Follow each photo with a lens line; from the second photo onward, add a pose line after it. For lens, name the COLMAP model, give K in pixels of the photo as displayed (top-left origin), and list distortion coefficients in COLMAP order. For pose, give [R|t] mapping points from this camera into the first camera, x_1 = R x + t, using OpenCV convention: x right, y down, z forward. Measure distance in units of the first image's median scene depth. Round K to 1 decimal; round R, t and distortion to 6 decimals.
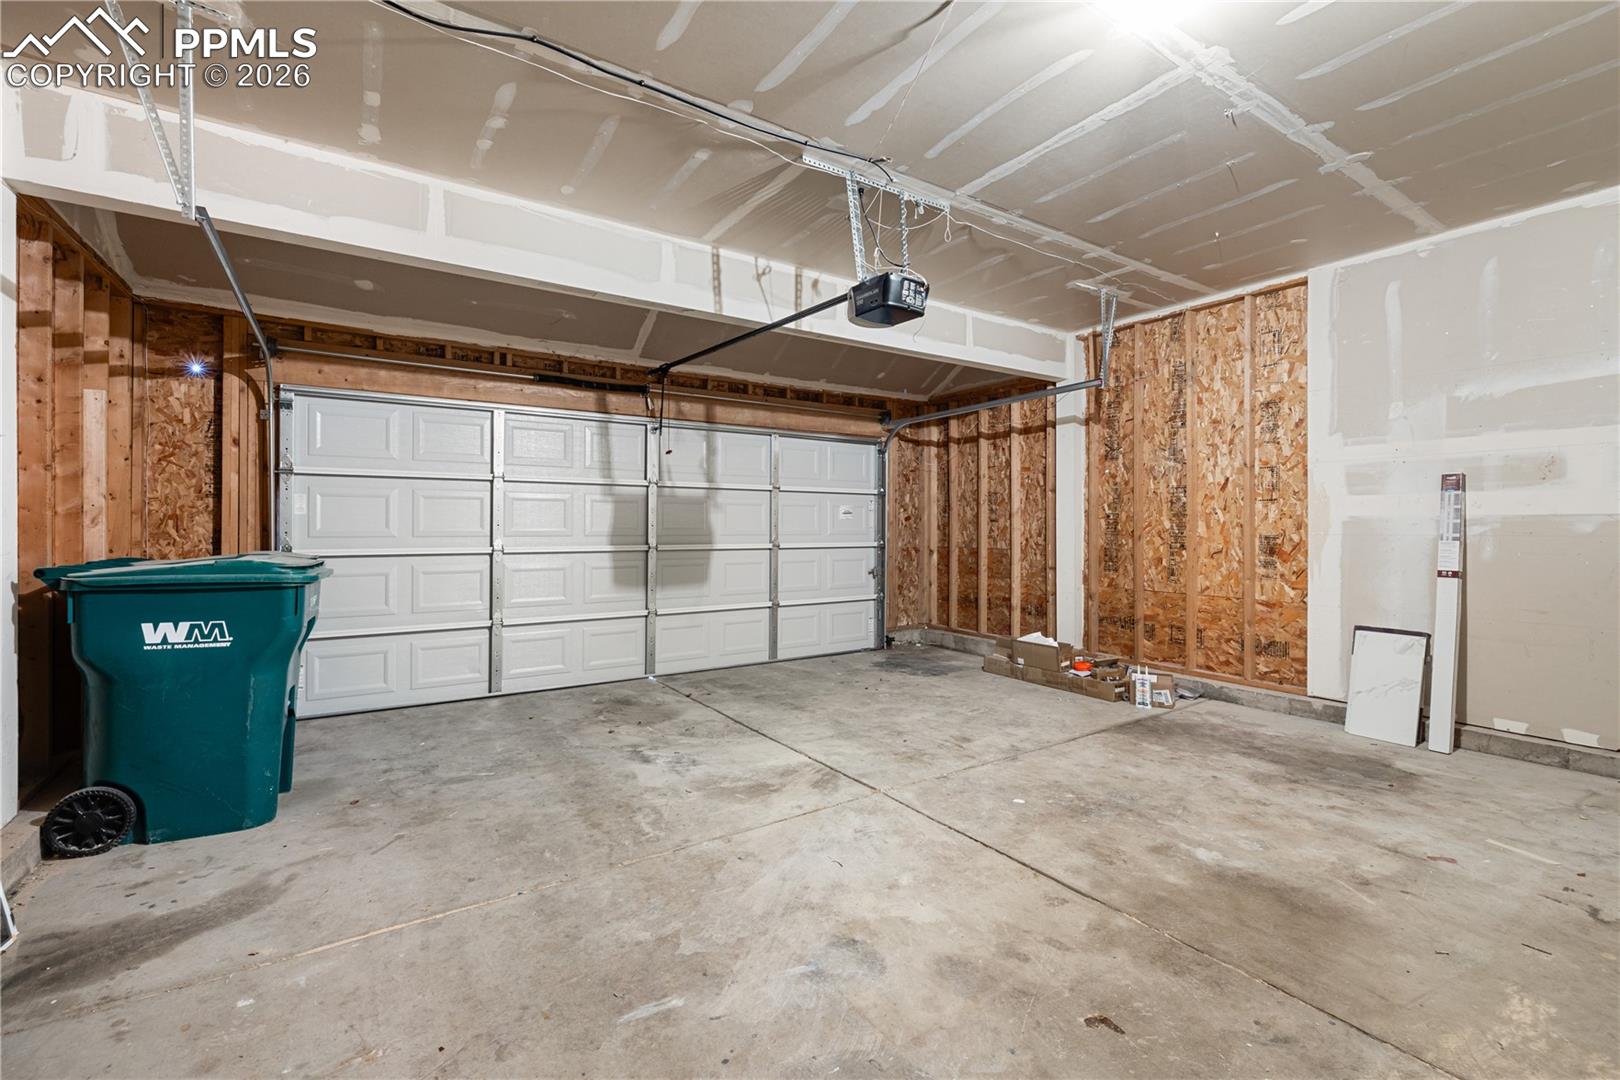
lens RADIAL K [[687.7, 0, 811.6], [0, 687.7, 534.4], [0, 0, 1]] dist [-0.000271, -0.001052]
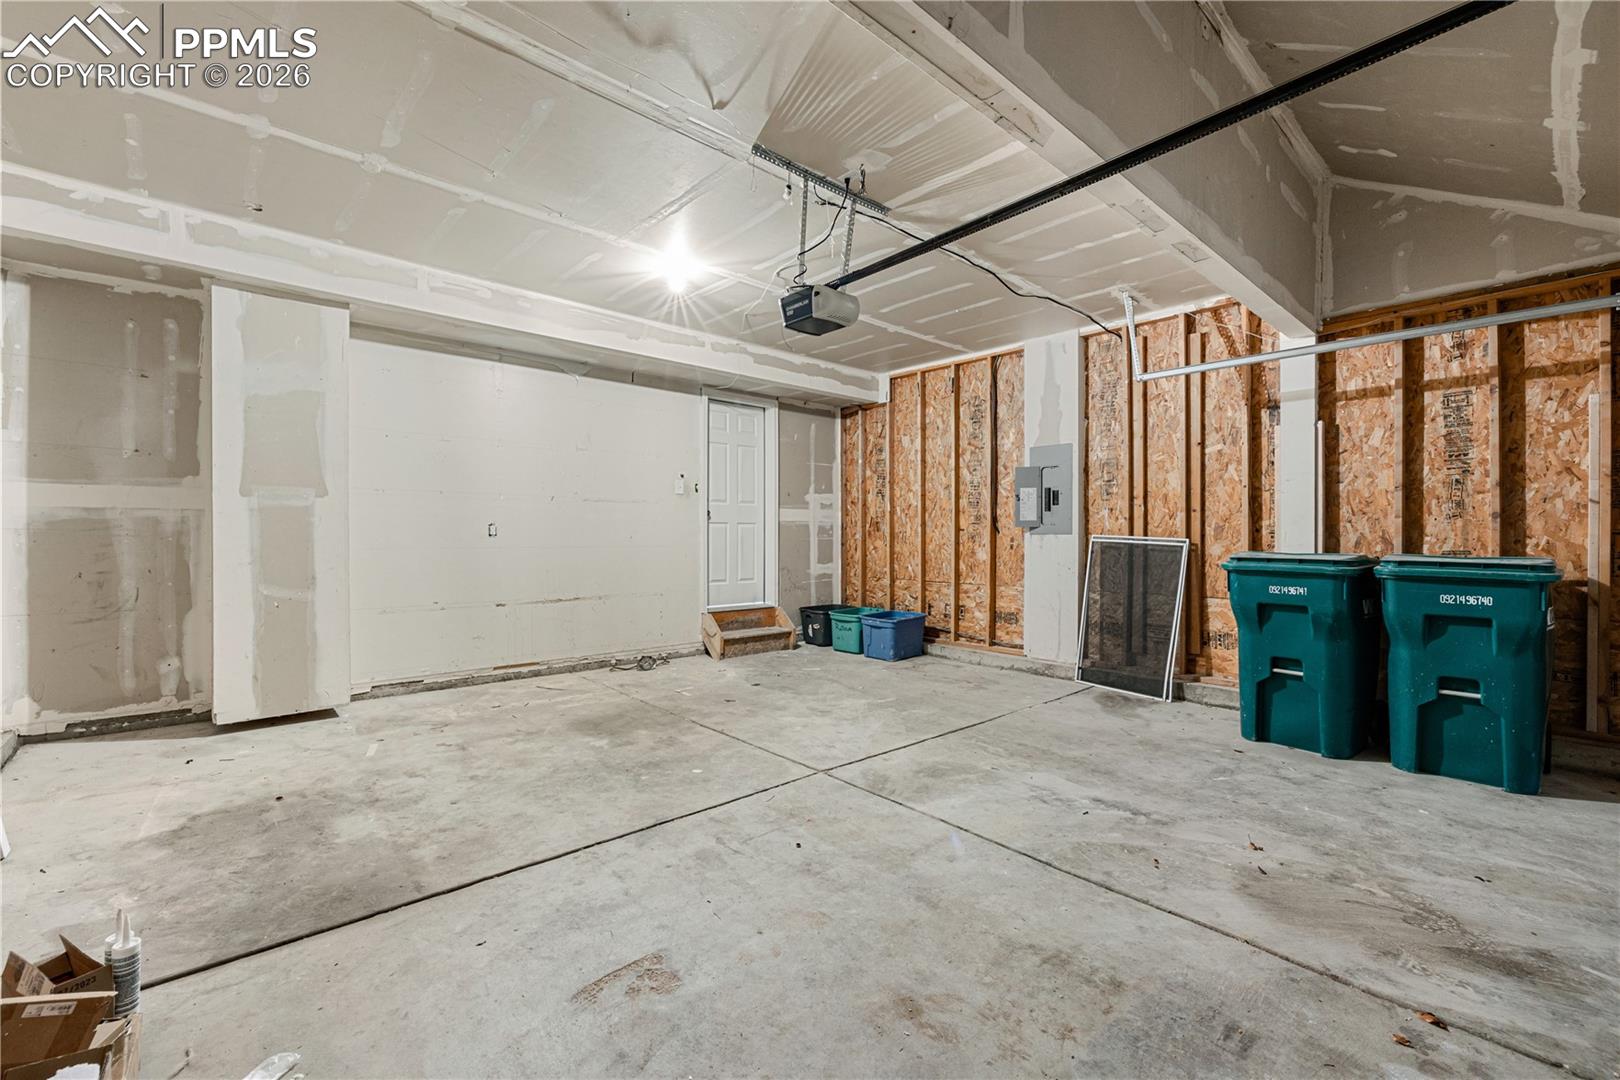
lens RADIAL K [[687.7, 0, 811.5], [0, 687.7, 533.3], [0, 0, 1]] dist [-0.000271, -0.001052]
pose [[-0.988046, -0.005892, -0.154048, 0.277332], [-0.007575, 0.999918, 0.010341, -0.009416], [0.153975, 0.011385, -0.988009, 2.015214]]
